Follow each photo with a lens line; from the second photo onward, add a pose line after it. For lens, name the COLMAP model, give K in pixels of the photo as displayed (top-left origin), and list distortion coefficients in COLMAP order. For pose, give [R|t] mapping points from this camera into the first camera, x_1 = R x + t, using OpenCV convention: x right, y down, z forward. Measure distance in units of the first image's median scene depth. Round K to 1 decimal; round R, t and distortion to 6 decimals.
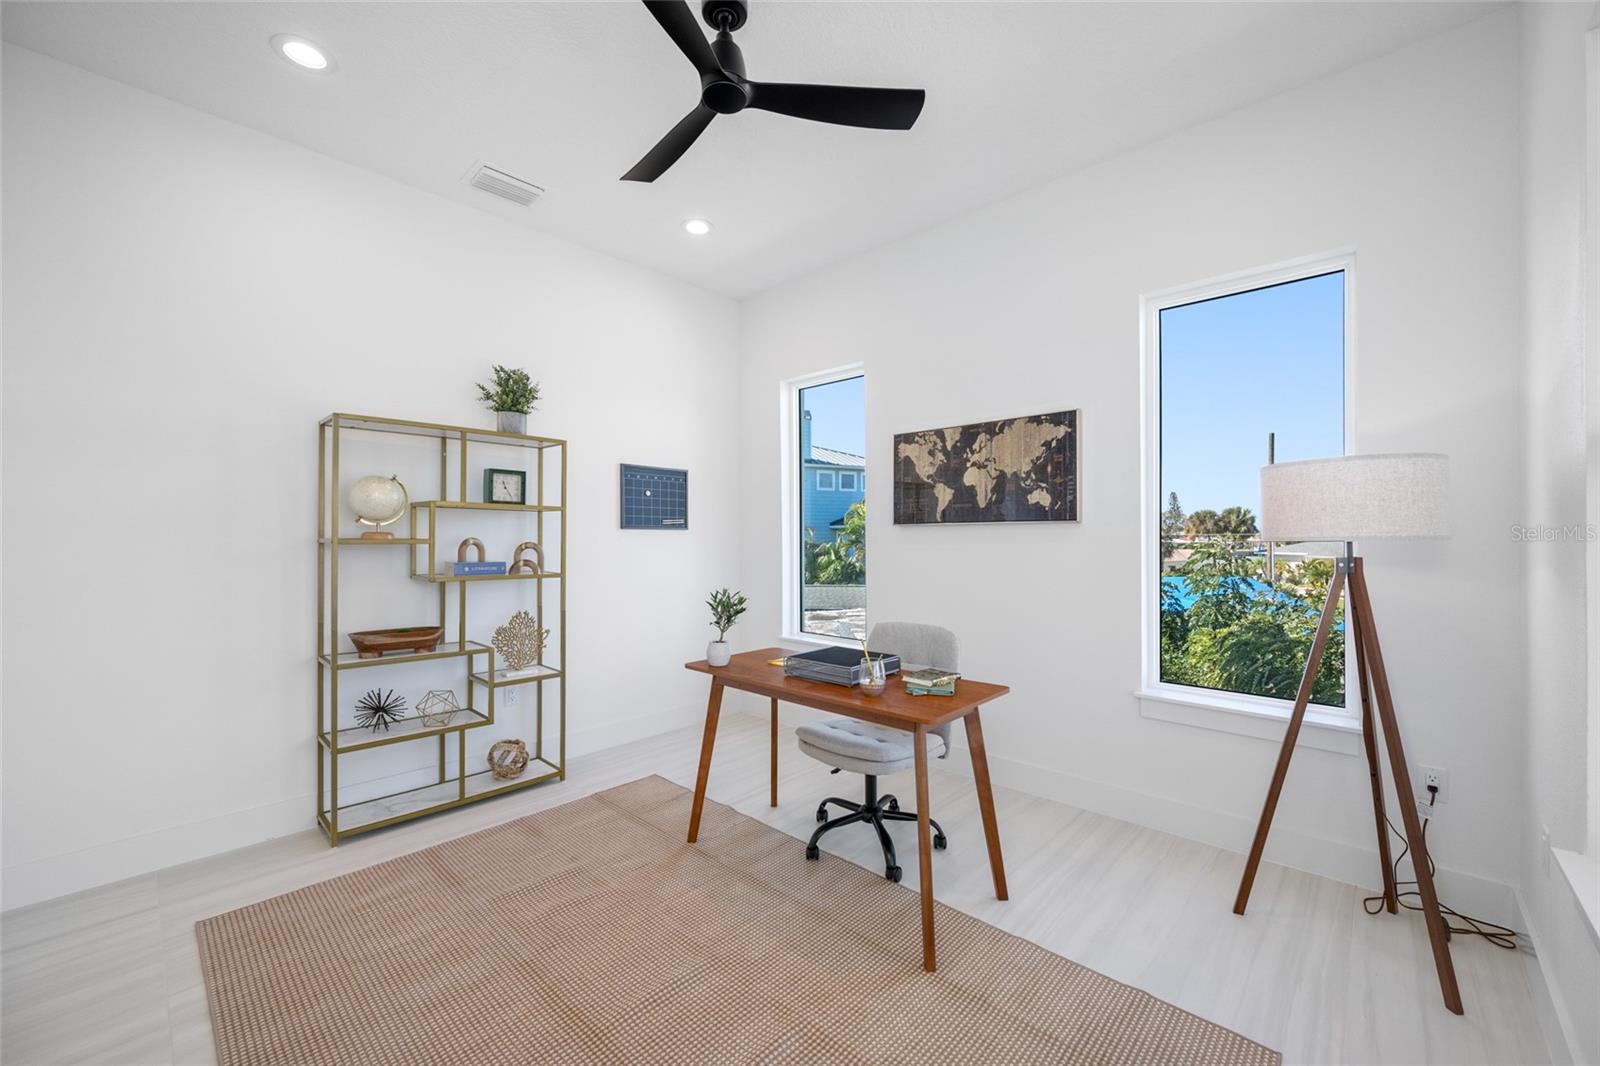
lens RADIAL K [[636.3, 0, 800.6], [0, 636.3, 529.7], [0, 0, 1]] dist [-0.001907, 0.000399]
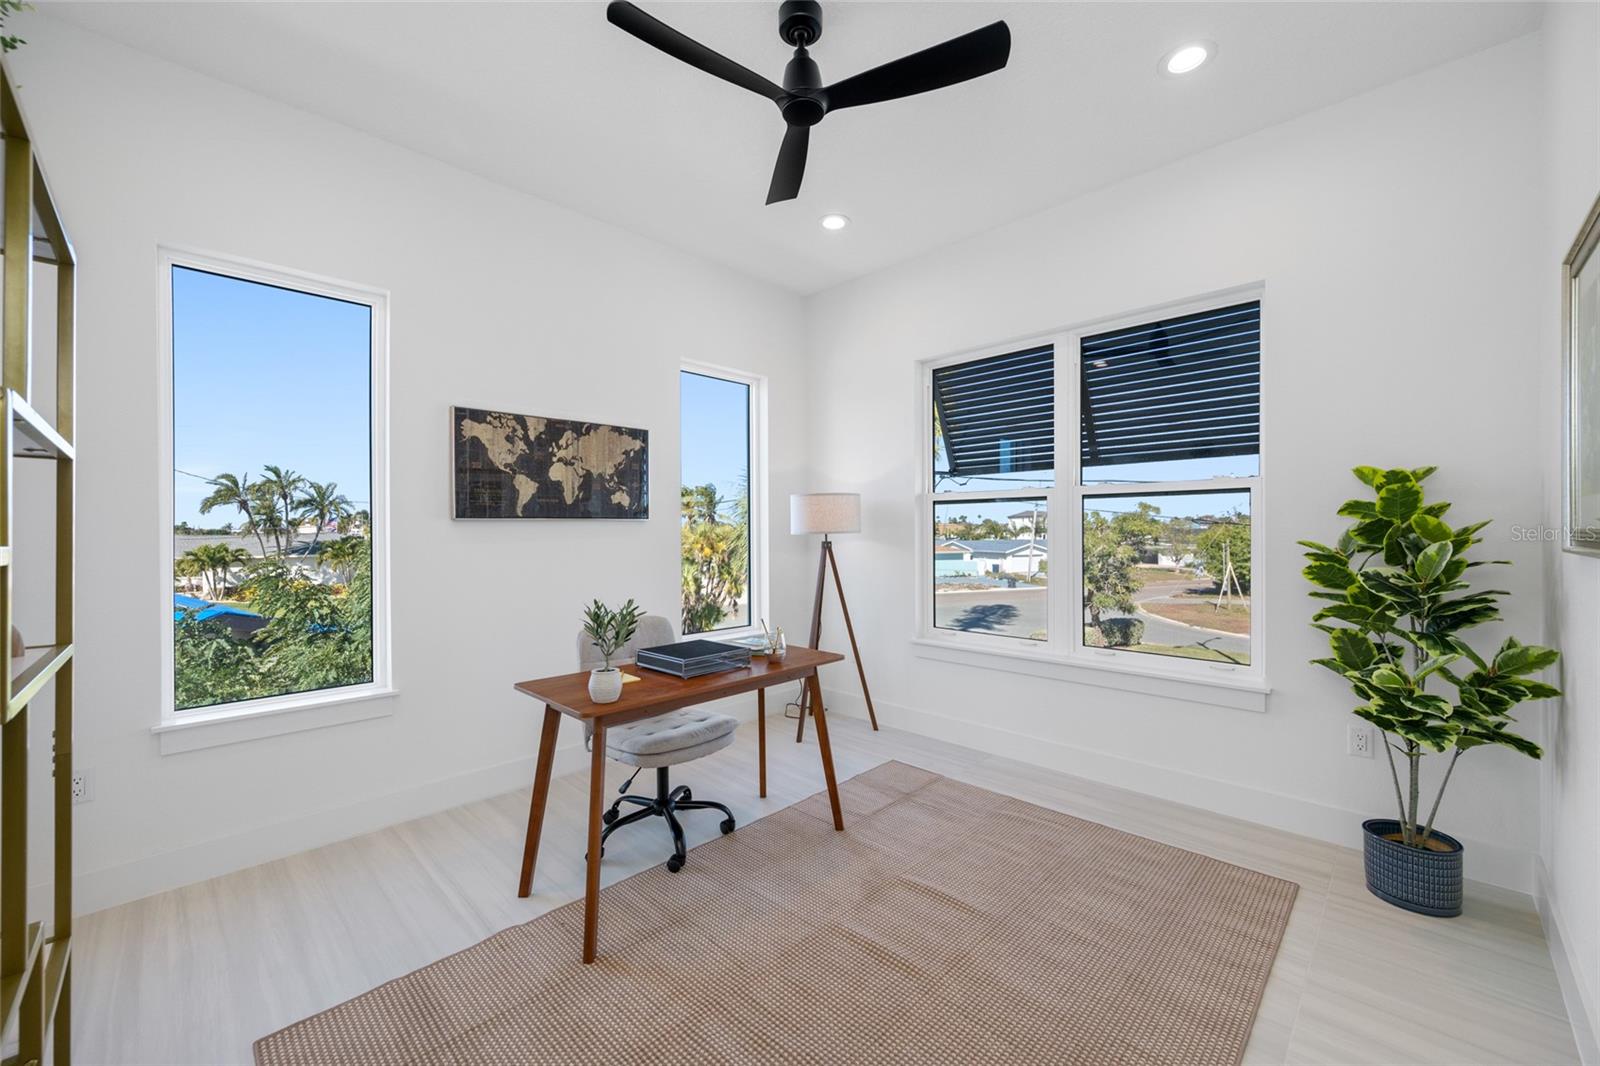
lens RADIAL K [[636.3, 0, 801.0], [0, 636.3, 531.0], [0, 0, 1]] dist [-0.001907, 0.000399]
pose [[0.016952, -0.007657, 0.999827, -0.720500], [-0.012044, 0.999897, 0.007862, -0.003998], [-0.999784, -0.012175, 0.016858, 0.606542]]
